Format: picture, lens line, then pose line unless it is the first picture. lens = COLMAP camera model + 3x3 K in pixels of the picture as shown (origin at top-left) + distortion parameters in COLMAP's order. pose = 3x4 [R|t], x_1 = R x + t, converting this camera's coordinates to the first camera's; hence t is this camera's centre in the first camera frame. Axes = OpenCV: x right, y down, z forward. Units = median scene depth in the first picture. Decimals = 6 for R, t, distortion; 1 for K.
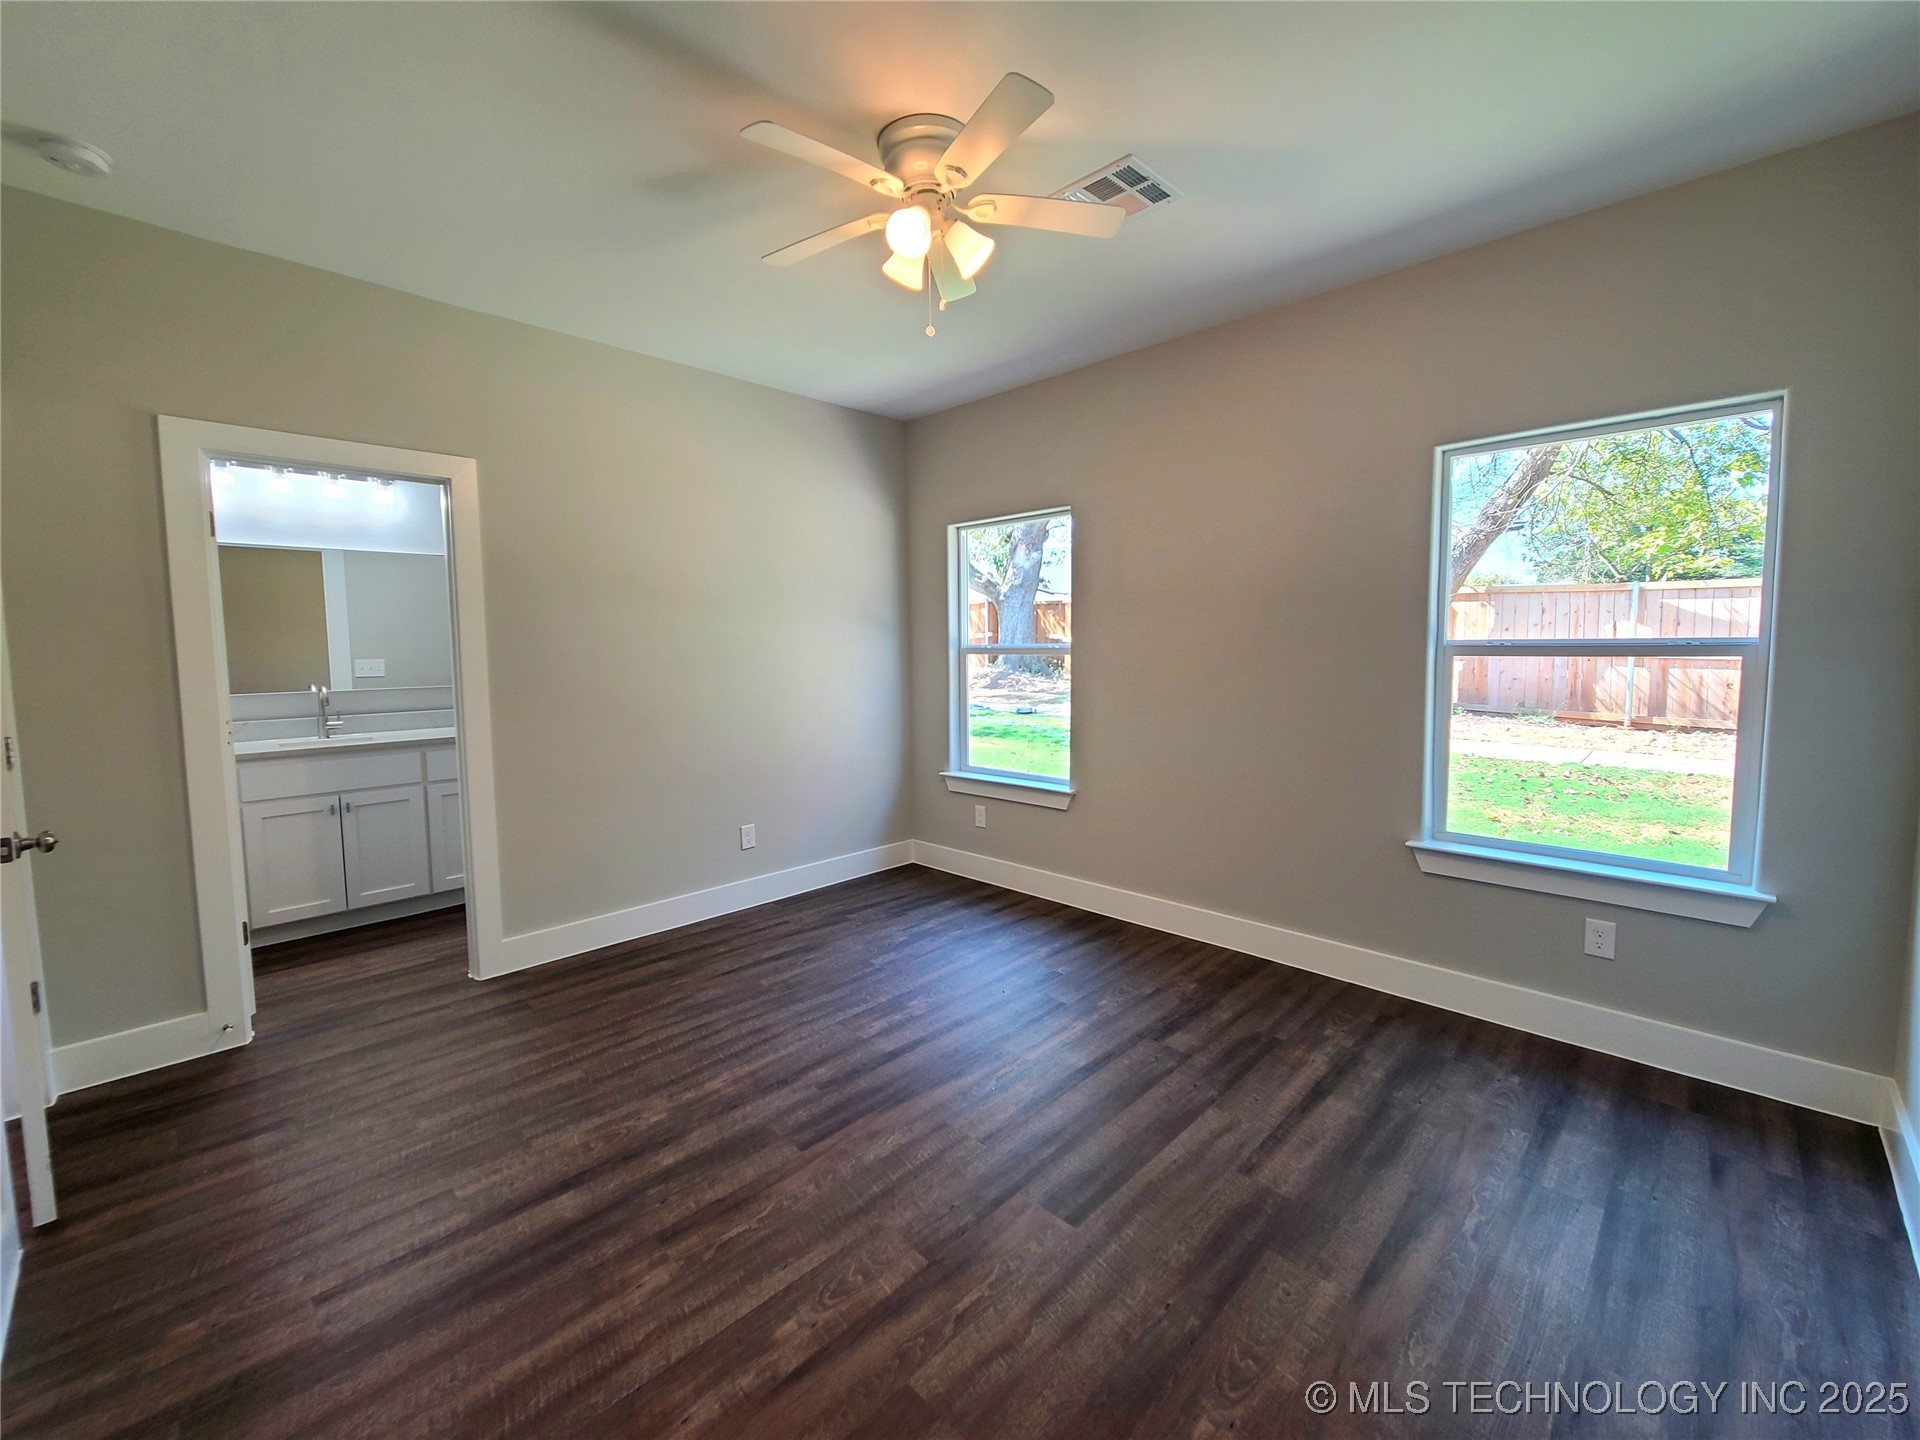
lens RADIAL K [[790.9, 0, 968.1], [0, 790.9, 707.5], [0, 0, 1]] dist [0.002952, -0.001420]
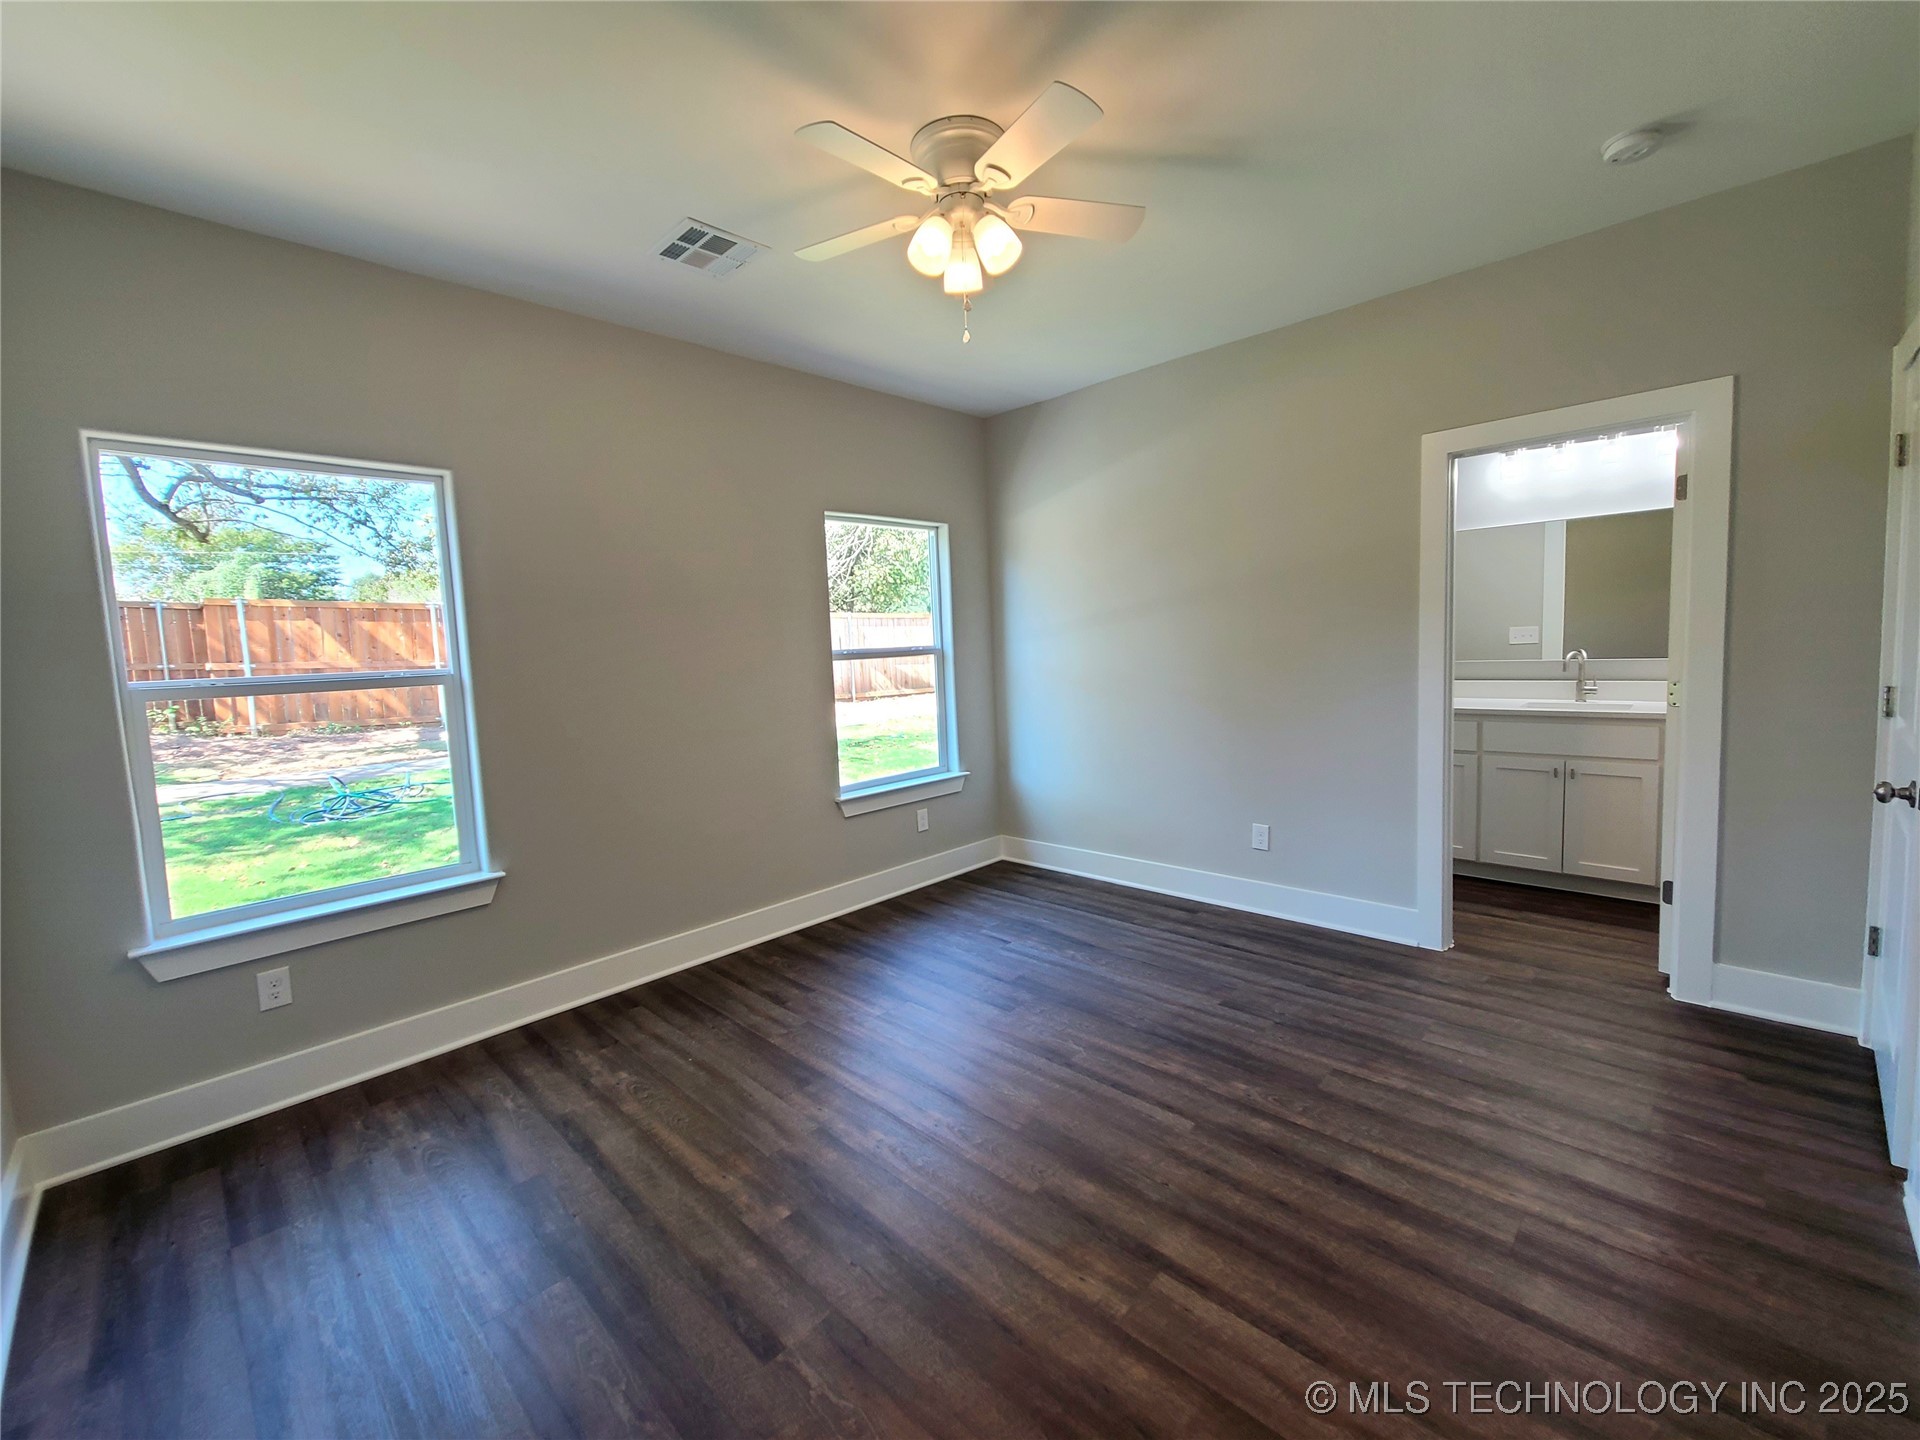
lens RADIAL K [[790.9, 0, 958.1], [0, 790.9, 721.8], [0, 0, 1]] dist [0.002952, -0.001420]
pose [[0.014385, -0.091729, 0.995680, -0.621711], [0.127478, 0.987825, 0.089163, -0.042864], [-0.991737, 0.125645, 0.025903, 0.594826]]
